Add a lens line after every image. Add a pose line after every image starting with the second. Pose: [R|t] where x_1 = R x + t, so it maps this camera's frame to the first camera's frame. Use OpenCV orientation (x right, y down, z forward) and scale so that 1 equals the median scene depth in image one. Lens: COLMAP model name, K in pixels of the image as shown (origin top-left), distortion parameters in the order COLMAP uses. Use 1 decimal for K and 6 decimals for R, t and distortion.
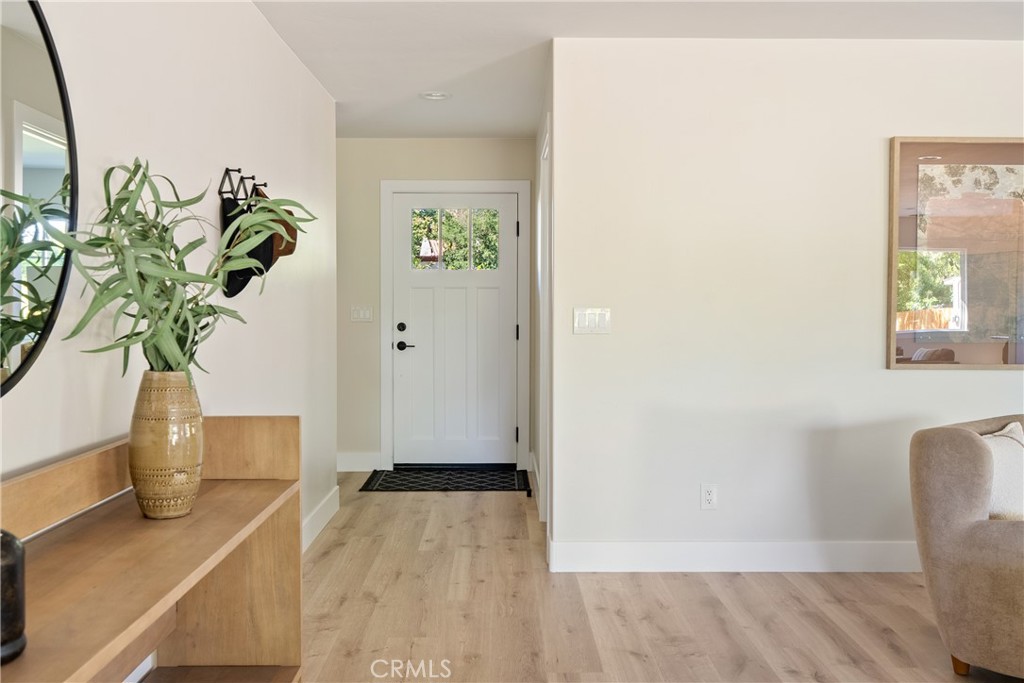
lens RADIAL K [[903.7, 0, 511.6], [0, 903.7, 360.4], [0, 0, 1]] dist [0.011524, 0.006122]
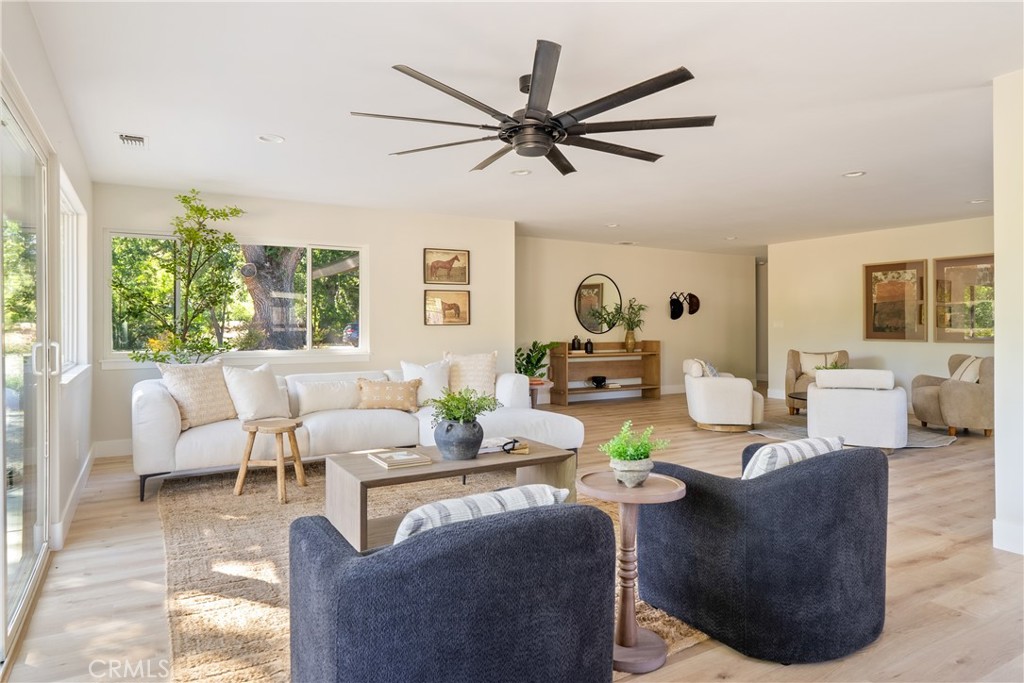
lens RADIAL K [[609.1, 0, 518.2], [0, 609.1, 325.8], [0, 0, 1]] dist [-0.001348, 0.000285]
pose [[0.516673, -0.005908, -0.856162, 1.564806], [-0.046045, 0.998337, -0.034676, 0.083236], [0.854944, 0.057339, 0.515542, -1.028720]]
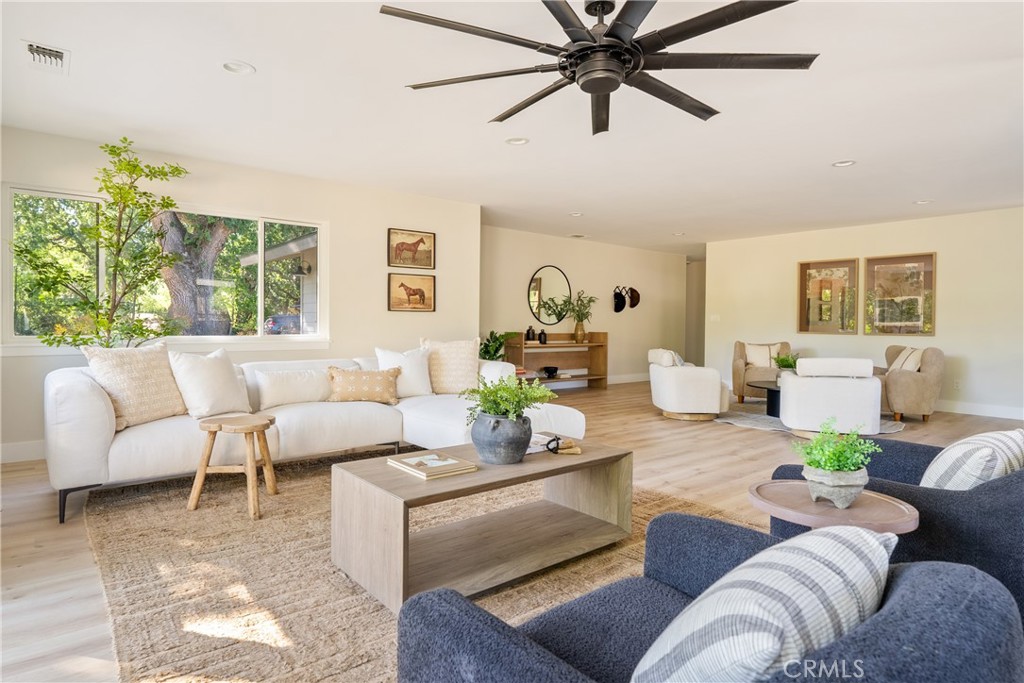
lens RADIAL K [[560.8, 0, 516.0], [0, 560.8, 332.2], [0, 0, 1]] dist [-0.002012, 0.002214]
pose [[0.638966, 0.014078, -0.769106, 1.320631], [-0.052105, 0.998328, -0.025014, 0.107820], [0.767469, 0.056058, 0.638631, -1.049412]]
